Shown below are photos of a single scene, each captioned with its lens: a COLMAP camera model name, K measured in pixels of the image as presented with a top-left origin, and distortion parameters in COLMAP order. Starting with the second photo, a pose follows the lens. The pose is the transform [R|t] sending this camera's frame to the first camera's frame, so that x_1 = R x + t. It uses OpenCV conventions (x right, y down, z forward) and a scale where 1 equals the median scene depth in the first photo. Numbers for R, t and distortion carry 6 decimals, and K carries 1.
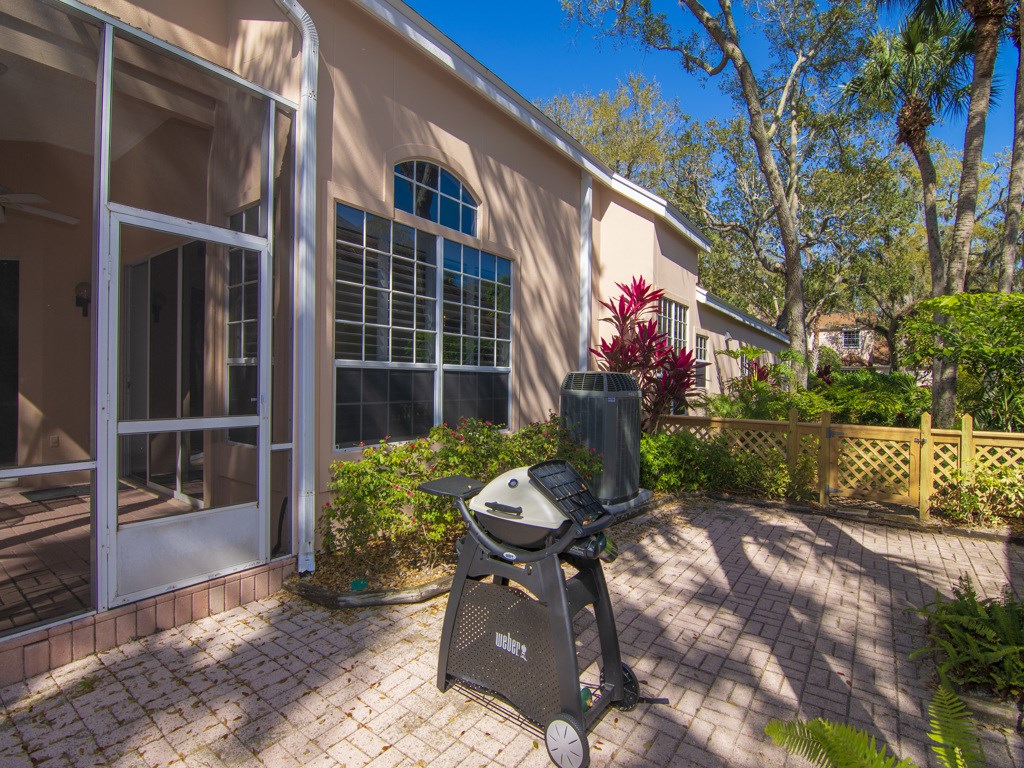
lens RADIAL K [[535.7, 0, 509.5], [0, 535.7, 382.5], [0, 0, 1]] dist [-0.005485, -0.001668]
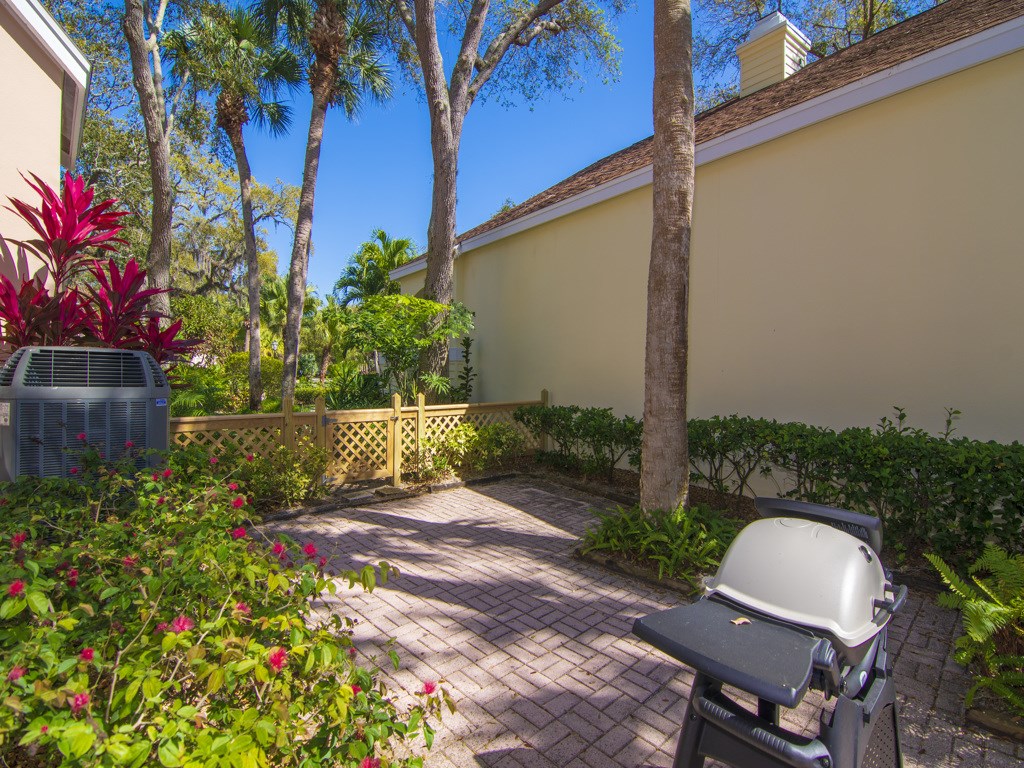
lens RADIAL K [[506.9, 0, 513.9], [0, 506.9, 363.6], [0, 0, 1]] dist [-0.003374, -0.000302]
pose [[0.121789, 0.000673, 0.992556, -0.291635], [-0.009473, 0.999955, 0.000485, -0.012390], [-0.992511, -0.009461, 0.121790, 0.630652]]
